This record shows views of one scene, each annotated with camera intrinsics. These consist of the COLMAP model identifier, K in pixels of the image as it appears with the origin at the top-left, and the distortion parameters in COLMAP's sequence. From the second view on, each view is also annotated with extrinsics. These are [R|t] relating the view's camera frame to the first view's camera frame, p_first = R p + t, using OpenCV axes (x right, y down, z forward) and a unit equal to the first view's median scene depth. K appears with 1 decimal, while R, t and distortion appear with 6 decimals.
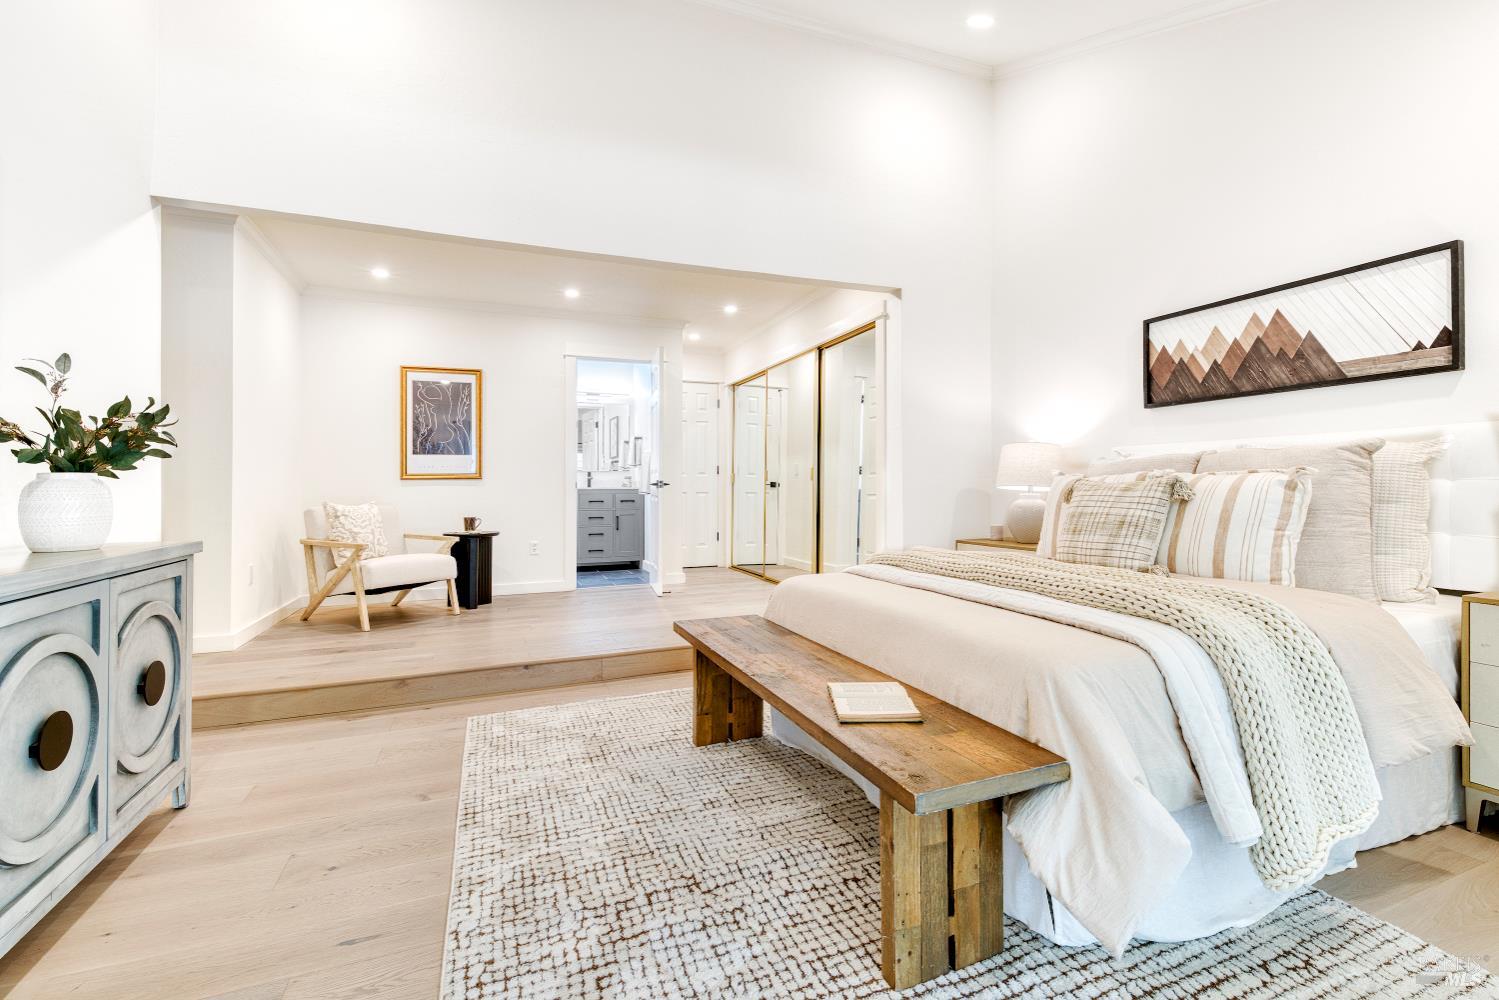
lens RADIAL K [[665.9, 0, 746.3], [0, 665.9, 463.0], [0, 0, 1]] dist [0.001116, 0.000016]
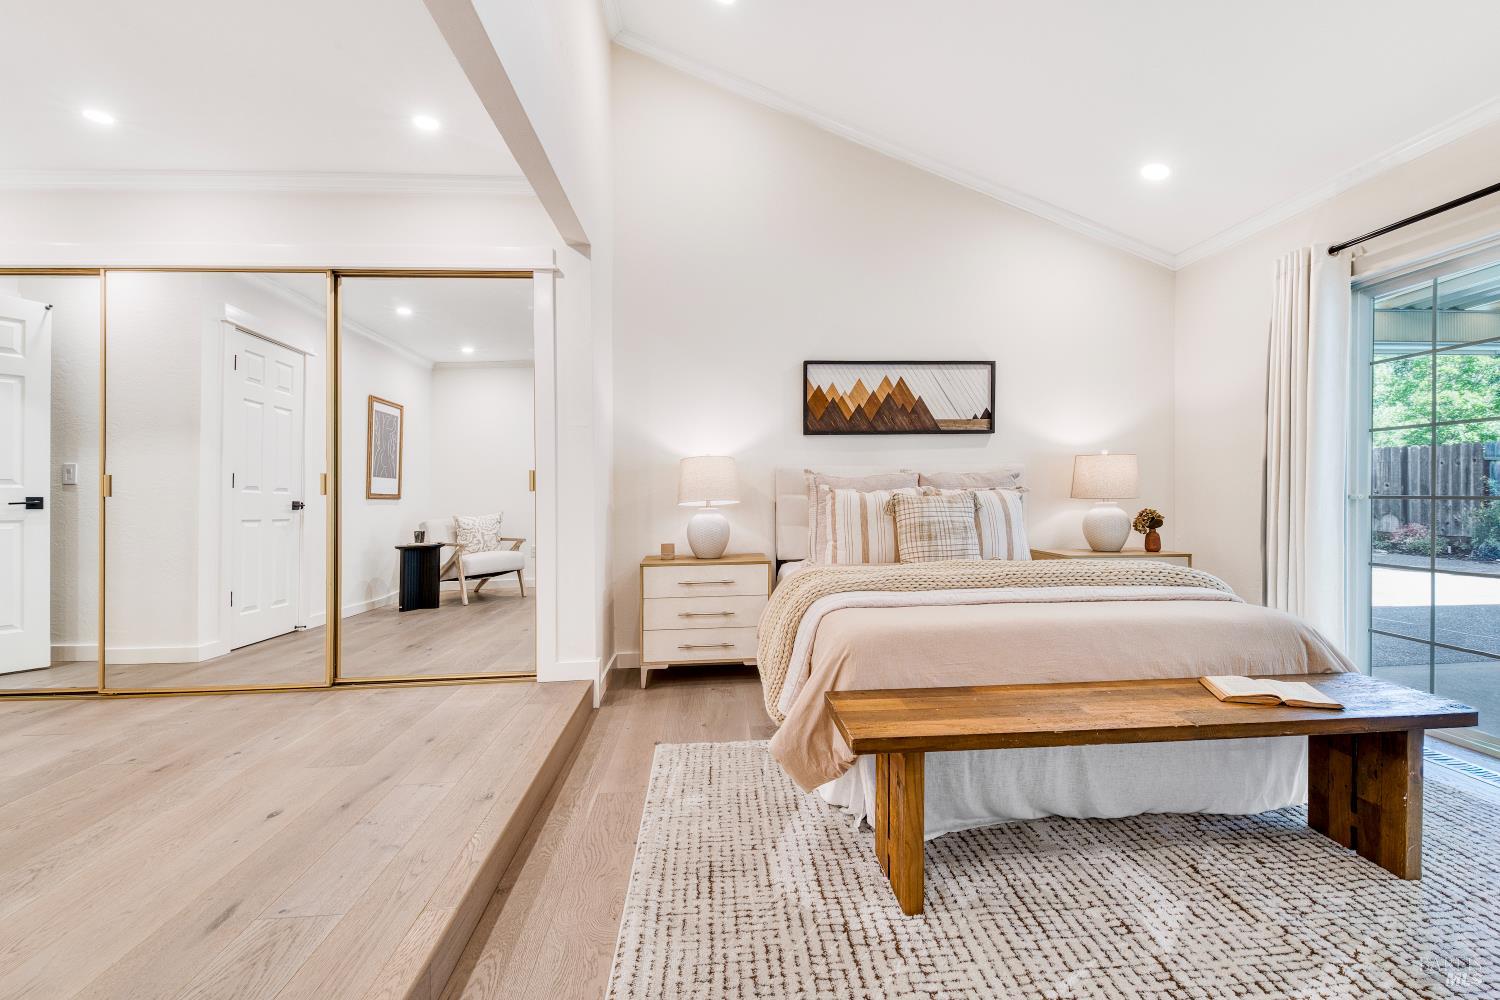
lens RADIAL K [[643.9, 0, 750.0], [0, 643.9, 500.0], [0, 0, 1]] dist [0.003867, -0.010025]
pose [[0.288629, 0.006291, 0.957420, -0.616238], [-0.022437, 0.999748, 0.000195, 0.042490], [-0.957178, -0.021538, 0.288698, 0.883237]]
